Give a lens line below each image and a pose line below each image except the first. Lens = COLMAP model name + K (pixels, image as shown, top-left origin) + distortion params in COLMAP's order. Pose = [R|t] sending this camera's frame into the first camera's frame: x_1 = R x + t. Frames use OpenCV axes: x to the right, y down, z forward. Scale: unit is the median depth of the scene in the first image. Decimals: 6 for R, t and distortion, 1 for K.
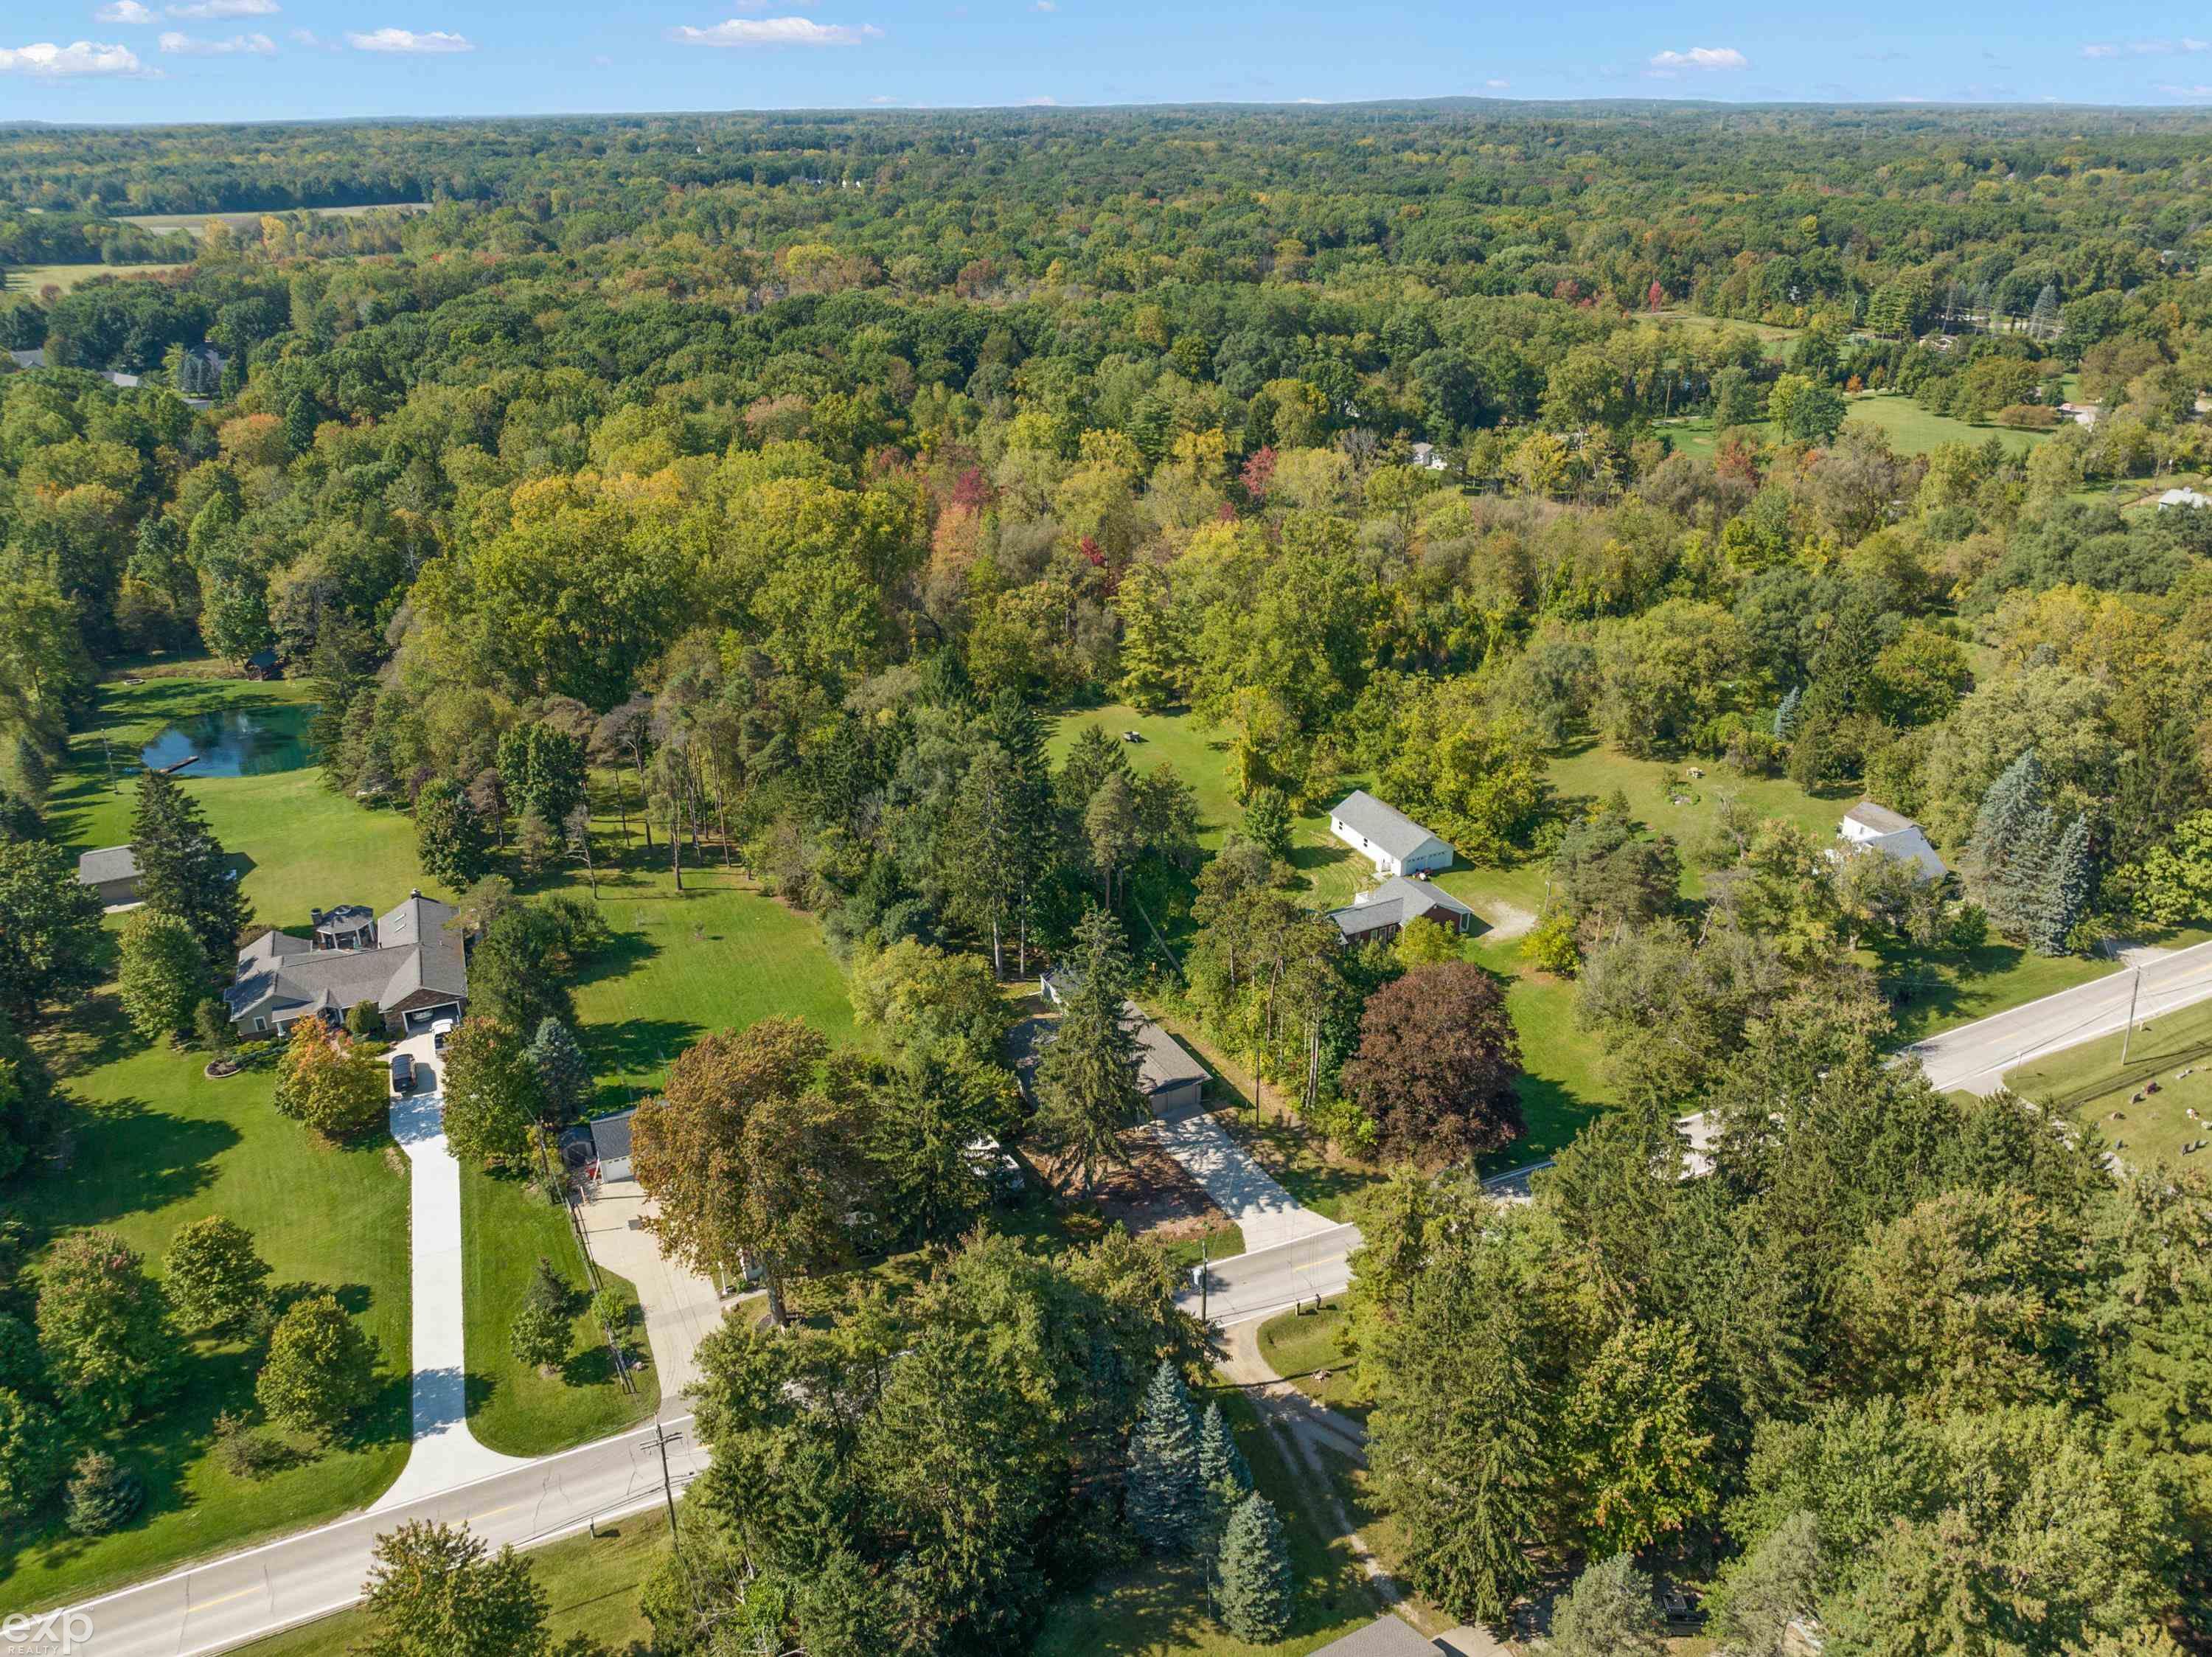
lens RADIAL K [[1522.4, 0, 1068.9], [0, 1522.4, 790.3], [0, 0, 1]] dist [-0.012662, -0.001685]
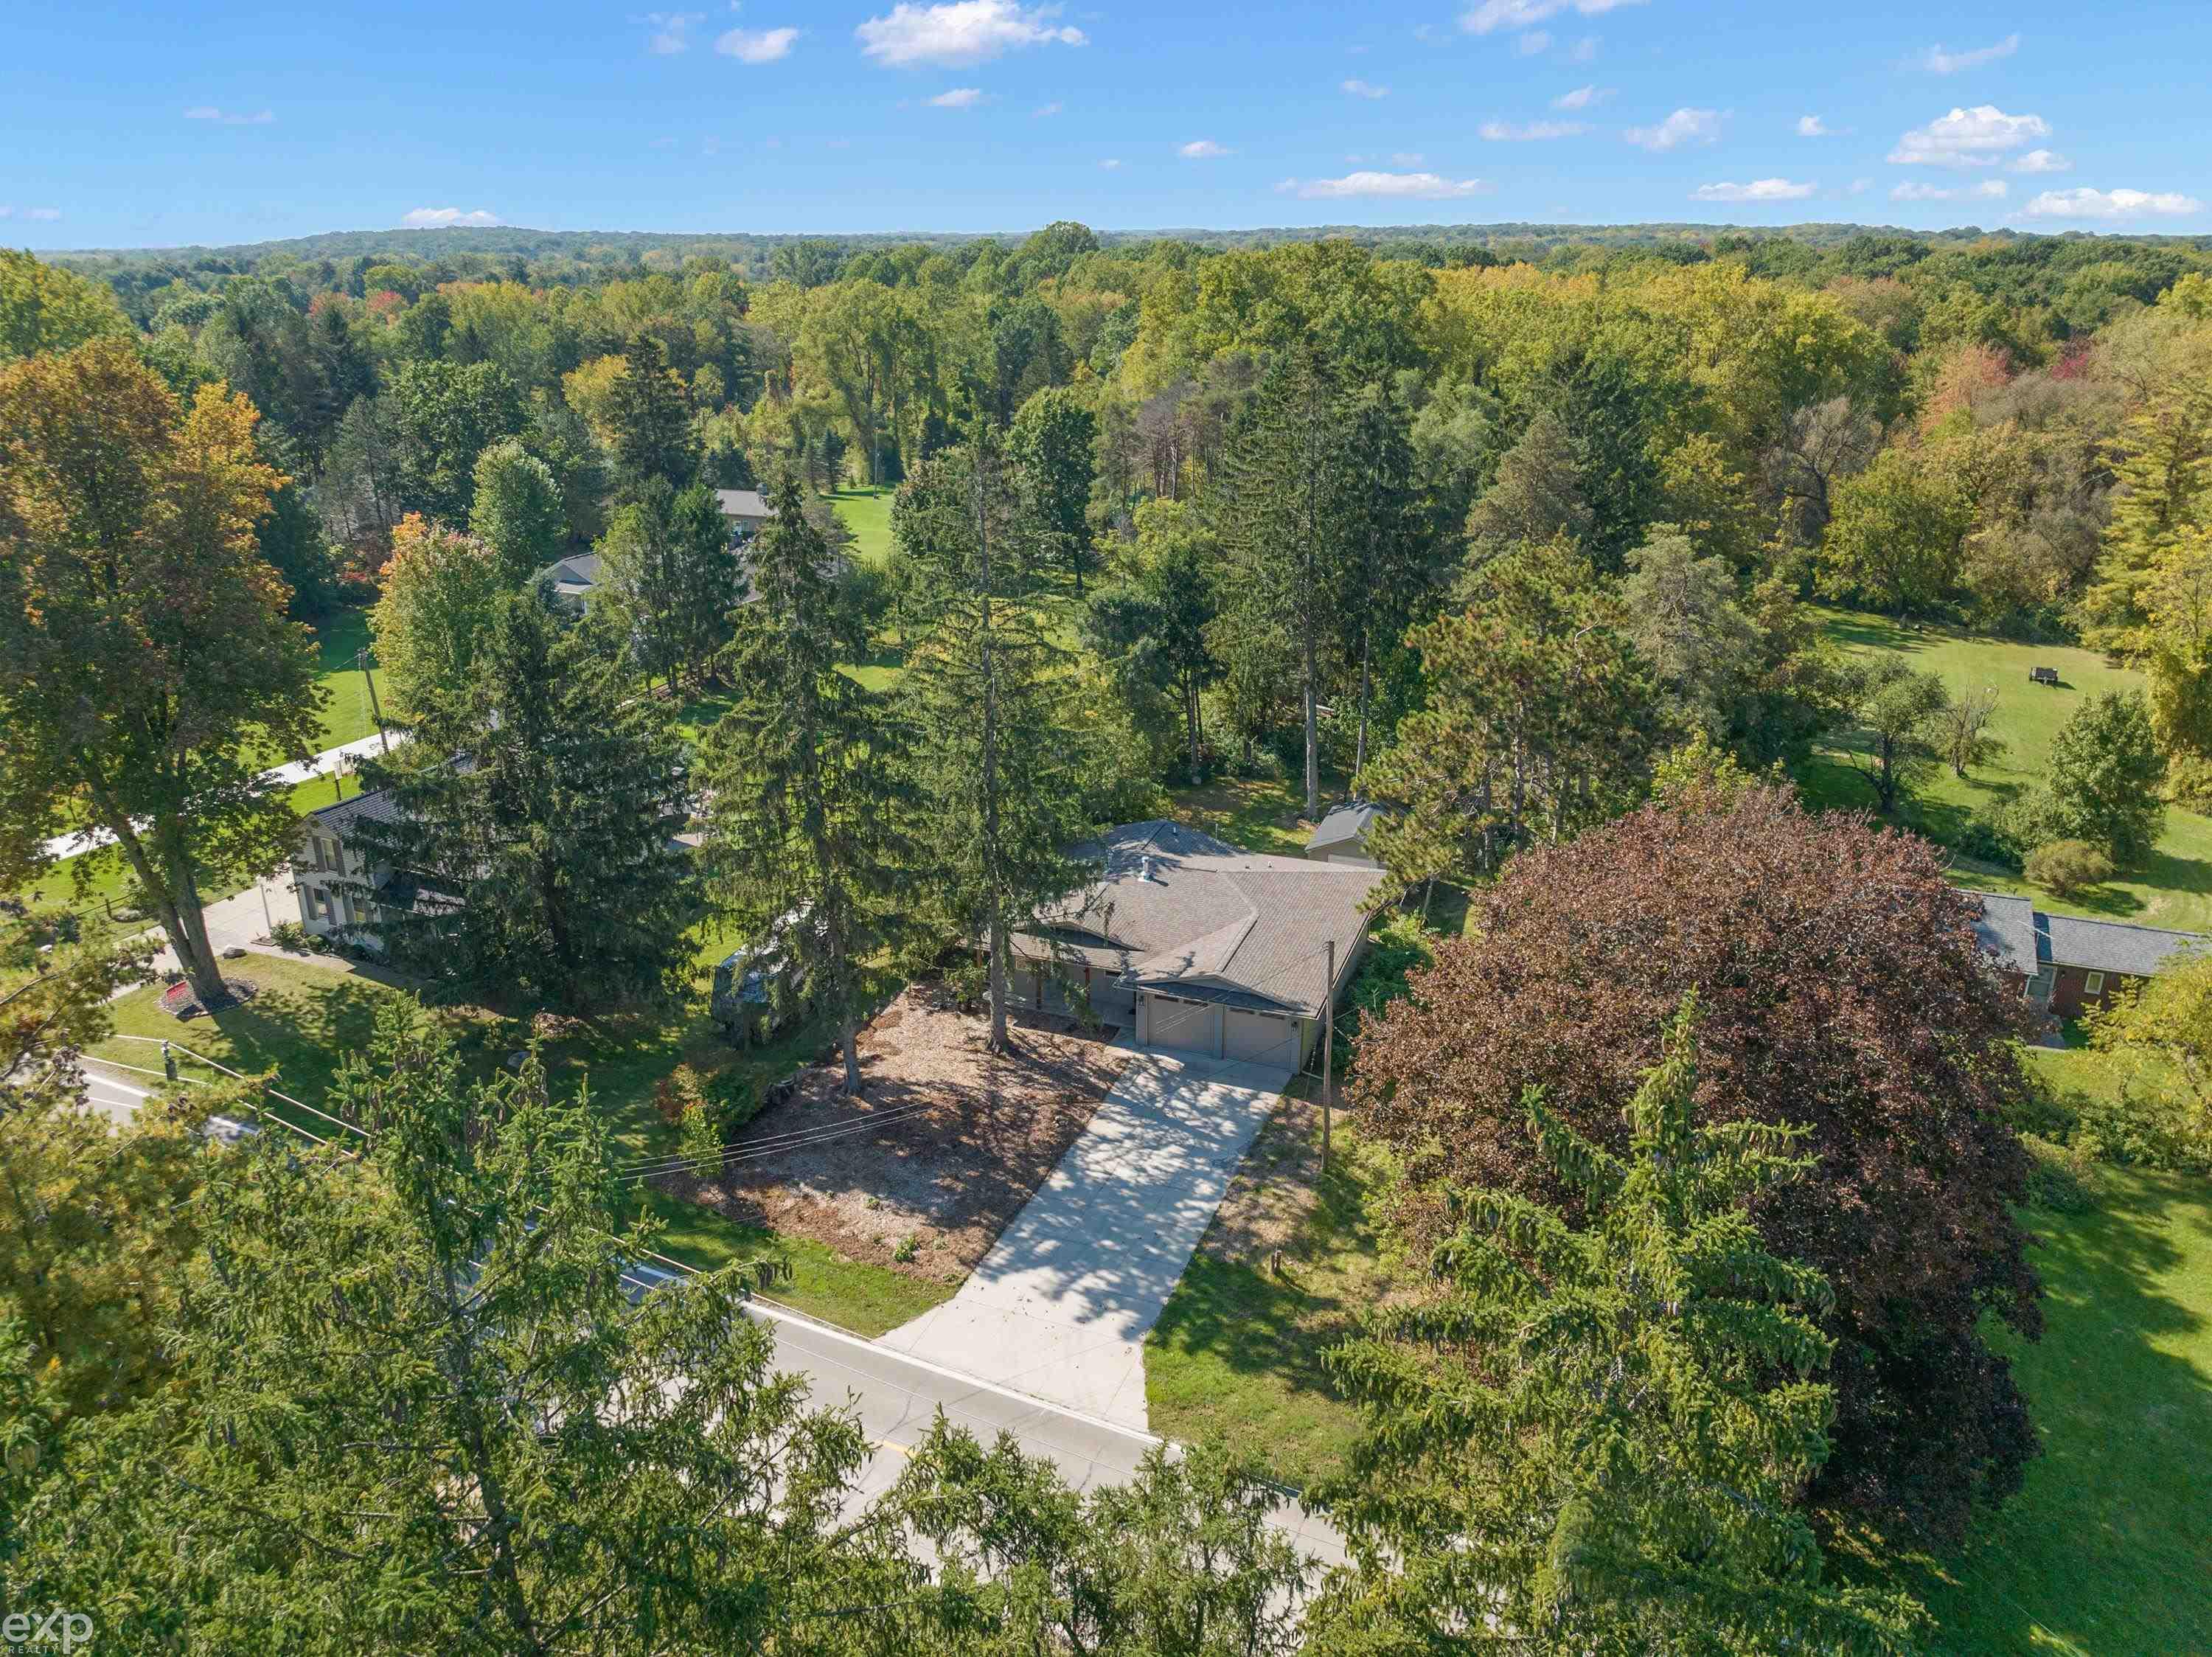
lens RADIAL K [[1515.5, 0, 1106.0], [0, 1515.5, 828.5], [0, 0, 1]] dist [-0.051171, -0.000923]
pose [[0.685901, 0.277940, -0.672525, 0.333227], [-0.295913, 0.950854, 0.091169, 0.125813], [0.664813, 0.136476, 0.734437, 0.689510]]
